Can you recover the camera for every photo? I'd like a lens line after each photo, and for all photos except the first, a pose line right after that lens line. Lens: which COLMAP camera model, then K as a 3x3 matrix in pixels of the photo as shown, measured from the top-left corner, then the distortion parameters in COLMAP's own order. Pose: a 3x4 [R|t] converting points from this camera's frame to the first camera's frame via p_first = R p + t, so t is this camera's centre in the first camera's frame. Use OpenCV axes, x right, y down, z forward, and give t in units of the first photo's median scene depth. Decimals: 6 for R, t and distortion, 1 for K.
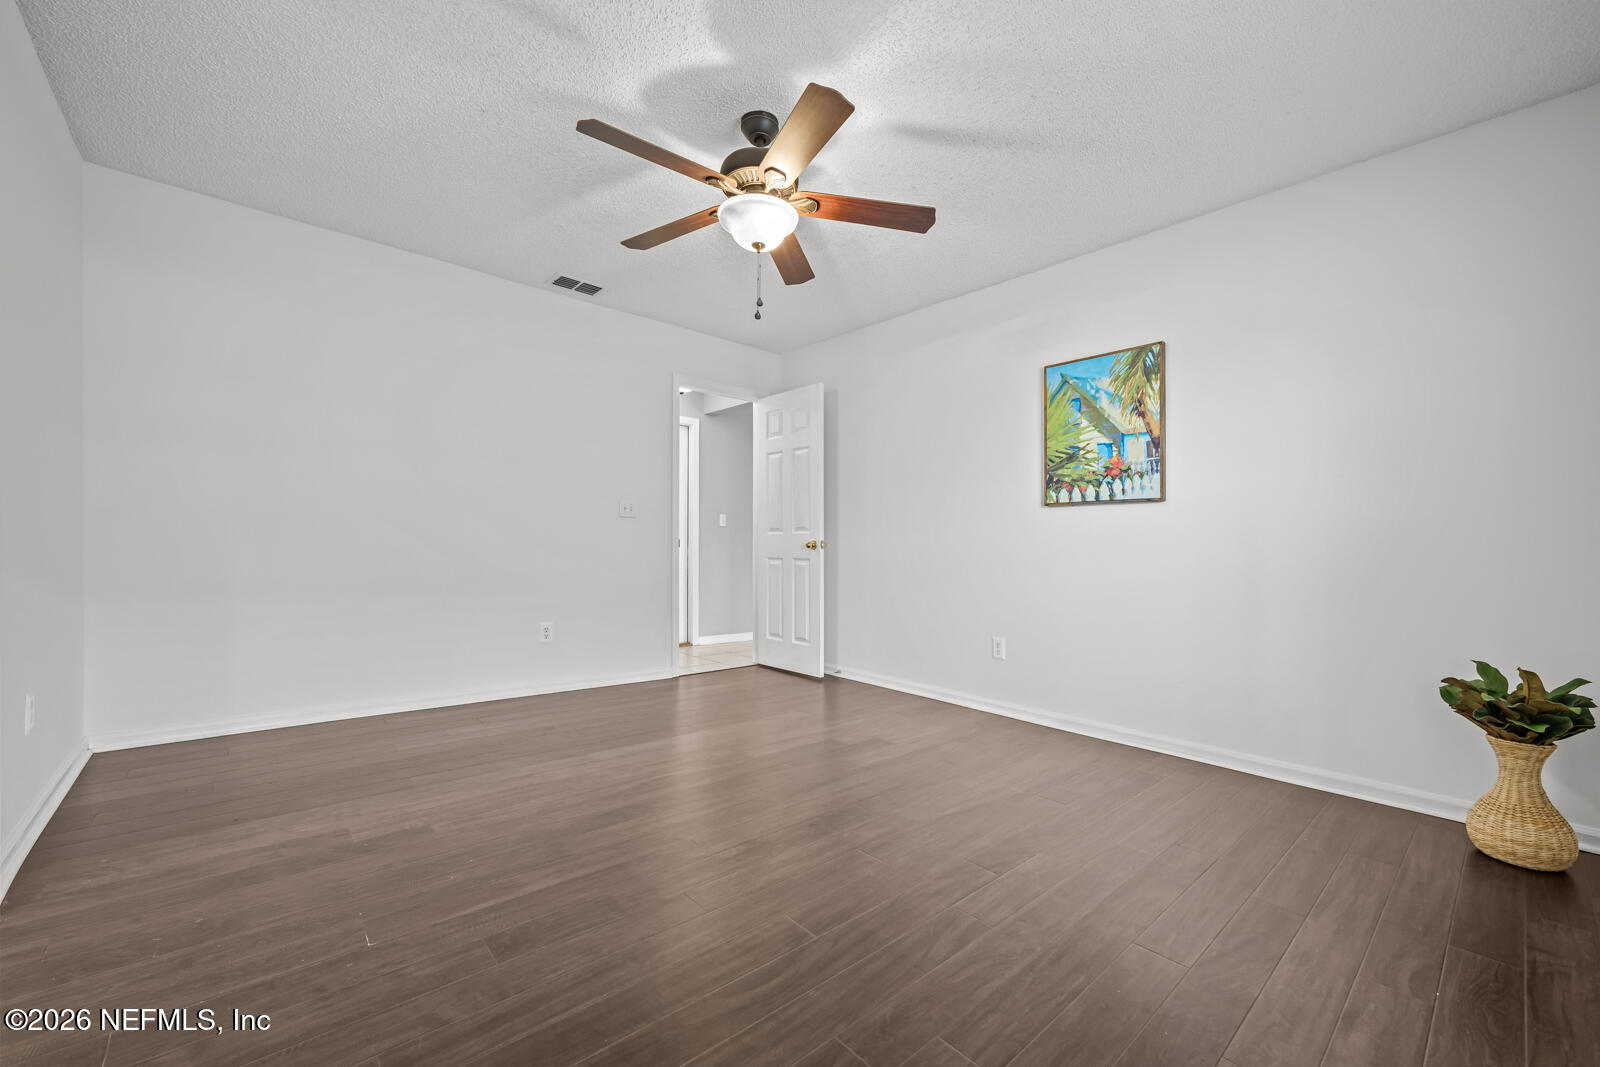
lens RADIAL K [[642.5, 0, 807.0], [0, 642.5, 548.4], [0, 0, 1]] dist [-0.009979, -0.000090]
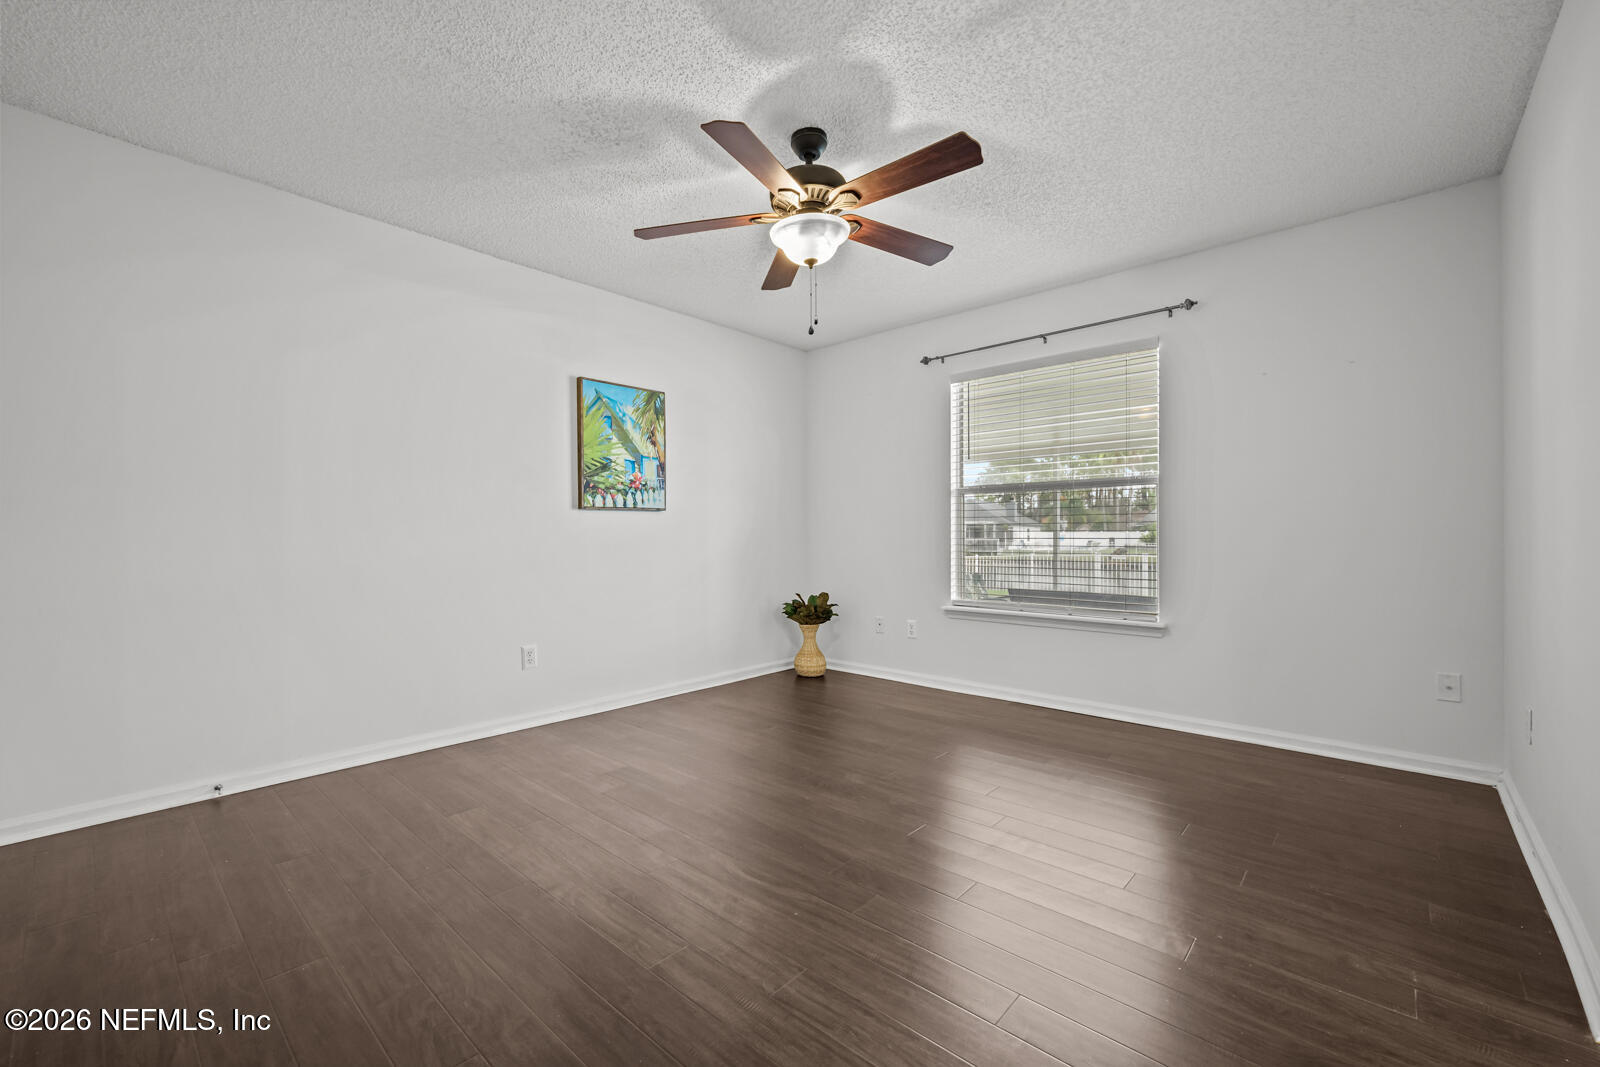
lens RADIAL K [[642.5, 0, 799.5], [0, 642.5, 523.0], [0, 0, 1]] dist [-0.009979, -0.000090]
pose [[-0.105224, 0.001302, 0.994448, -0.767110], [0.001327, 0.999998, -0.001169, -0.043535], [-0.994448, 0.001197, -0.105226, 0.804089]]
